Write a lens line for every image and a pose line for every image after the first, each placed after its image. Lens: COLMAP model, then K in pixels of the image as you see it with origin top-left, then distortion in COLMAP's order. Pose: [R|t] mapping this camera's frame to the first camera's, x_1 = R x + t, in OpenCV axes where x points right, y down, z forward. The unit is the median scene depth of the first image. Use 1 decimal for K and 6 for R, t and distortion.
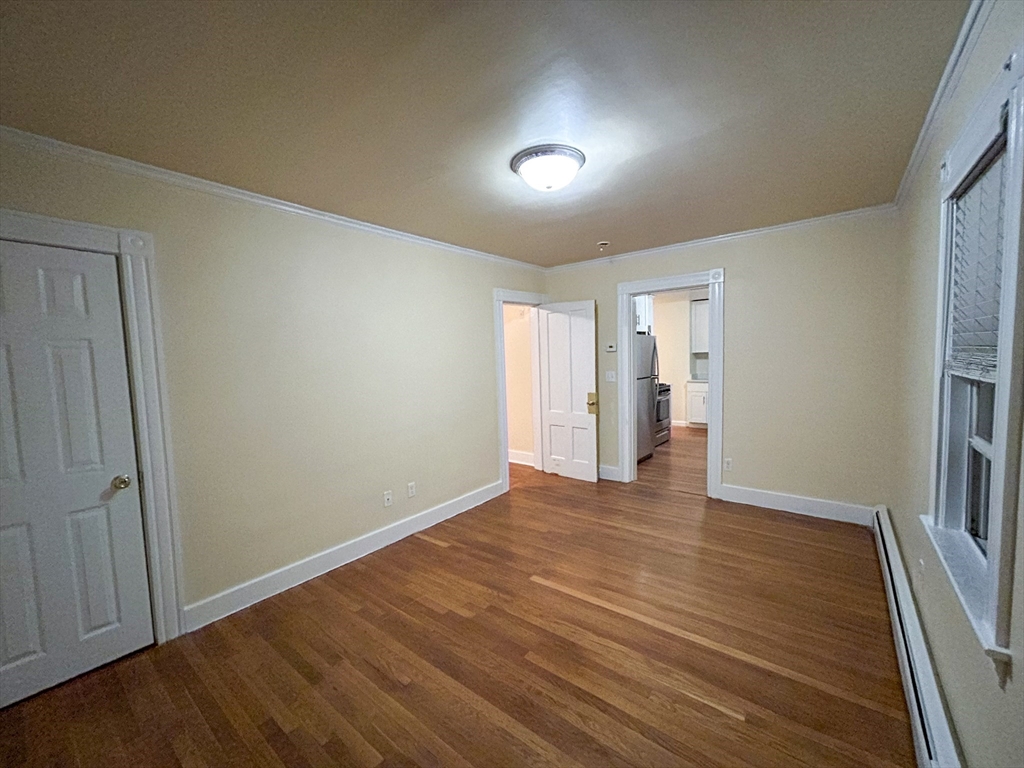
lens RADIAL K [[413.7, 0, 510.7], [0, 413.7, 383.6], [0, 0, 1]] dist [0.000401, 0.000670]
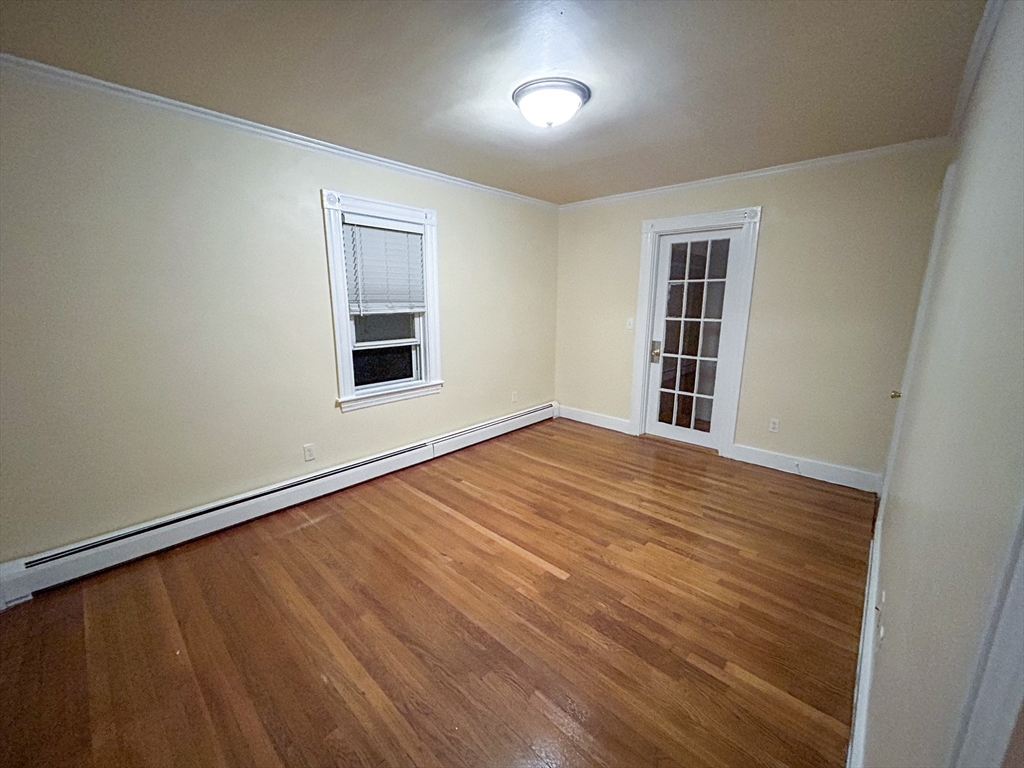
lens RADIAL K [[413.7, 0, 510.7], [0, 413.7, 383.6], [0, 0, 1]] dist [0.000401, 0.000670]
pose [[-0.996538, 0.012221, 0.082231, 0.080760], [0.034183, 0.961887, 0.271302, -0.114099], [-0.075782, 0.273174, -0.958975, 1.529842]]
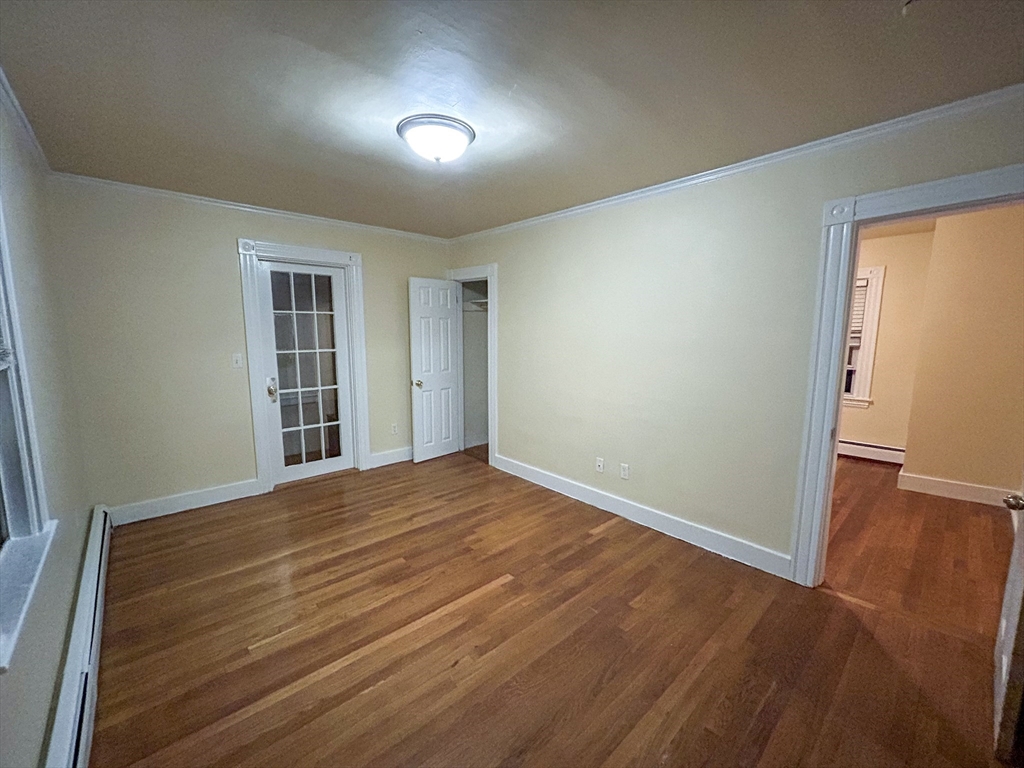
lens RADIAL K [[413.7, 0, 510.7], [0, 413.7, 383.6], [0, 0, 1]] dist [0.000401, 0.000670]
pose [[-0.162771, 0.158997, -0.973769, 0.793473], [-0.067467, 0.982827, 0.171753, -0.098667], [0.984355, 0.093654, -0.149248, 0.994110]]
